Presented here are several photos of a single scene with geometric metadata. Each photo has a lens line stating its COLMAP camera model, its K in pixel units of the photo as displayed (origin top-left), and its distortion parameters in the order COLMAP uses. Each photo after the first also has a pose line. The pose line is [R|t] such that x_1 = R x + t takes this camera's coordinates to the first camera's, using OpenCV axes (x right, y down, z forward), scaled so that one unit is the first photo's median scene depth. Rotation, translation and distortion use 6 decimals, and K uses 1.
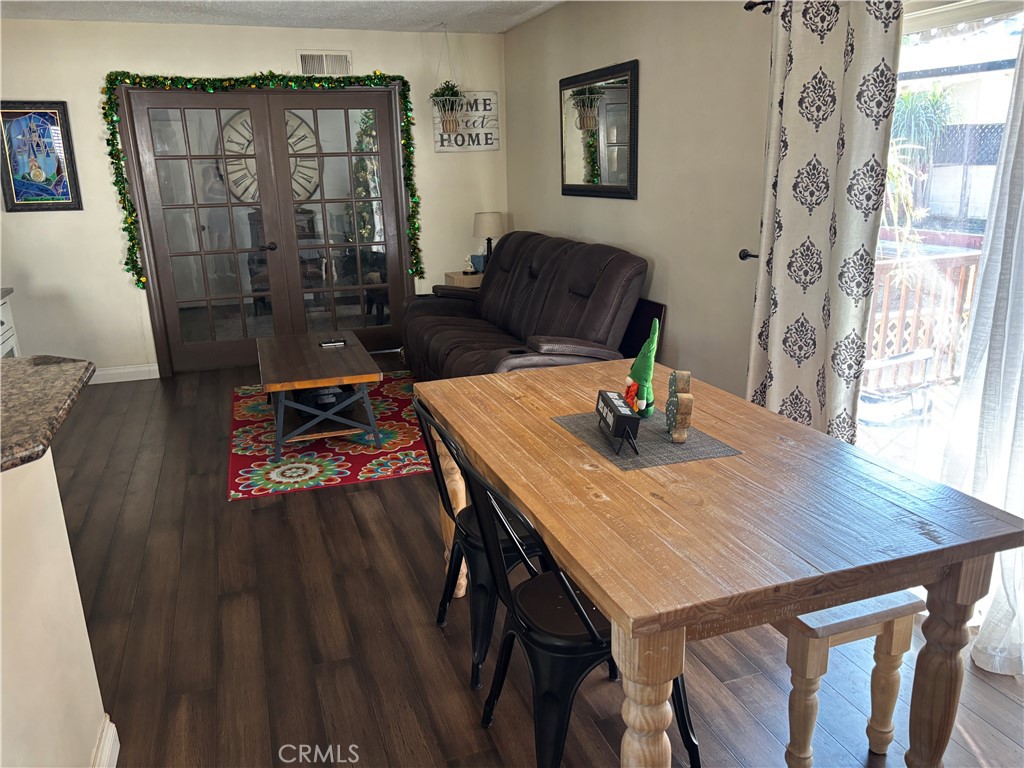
lens RADIAL K [[761.3, 0, 512.0], [0, 761.3, 384.0], [0, 0, 1]] dist [0.053076, -0.066569]
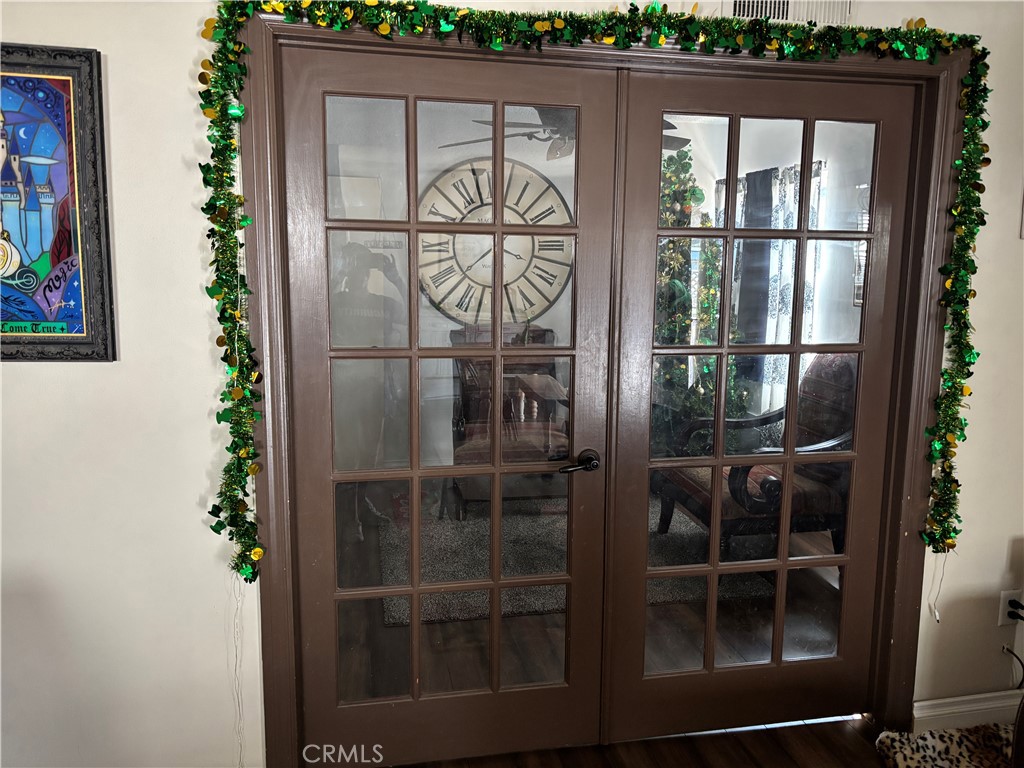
lens RADIAL K [[761.3, 0, 512.0], [0, 761.3, 384.0], [0, 0, 1]] dist [0.053076, -0.066569]
pose [[0.986619, 0.066143, -0.149024, -0.320517], [-0.083009, 0.990464, -0.109961, -0.188056], [0.140329, 0.120860, 0.982701, 0.669481]]
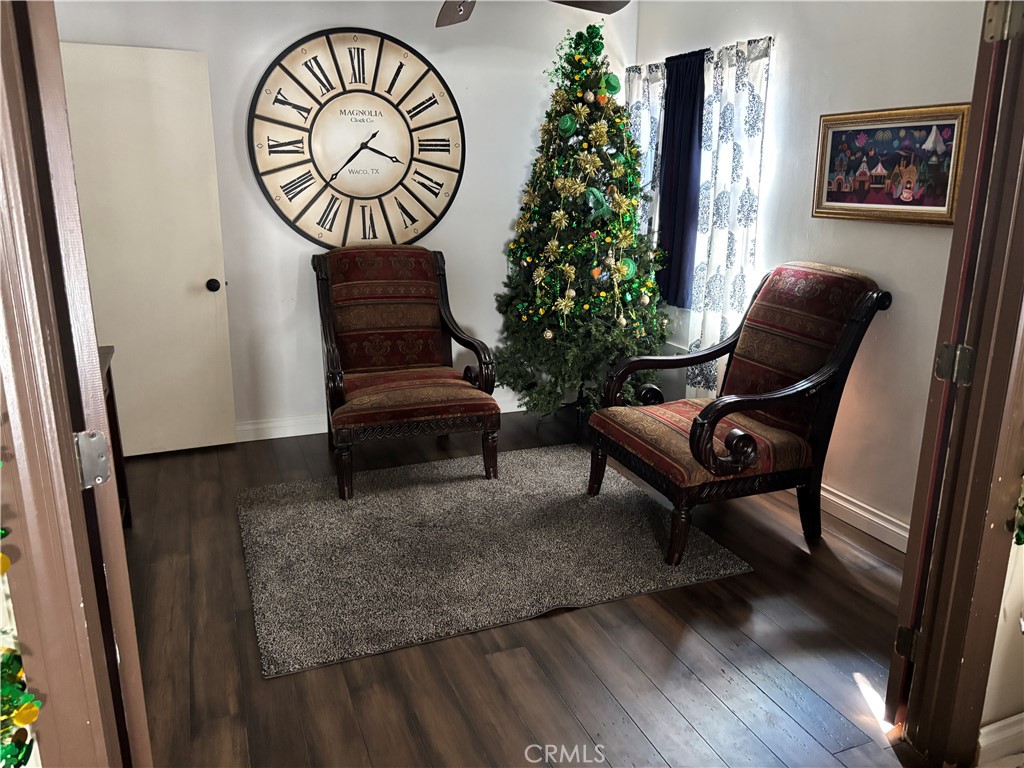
lens RADIAL K [[784.5, 0, 509.4], [0, 784.5, 388.7], [0, 0, 1]] dist [0.014051, 0.001538]
pose [[0.998812, 0.030048, 0.038367, -0.373188], [-0.029491, 0.999452, -0.015002, -0.214218], [-0.038797, 0.013853, 0.999151, 0.802346]]
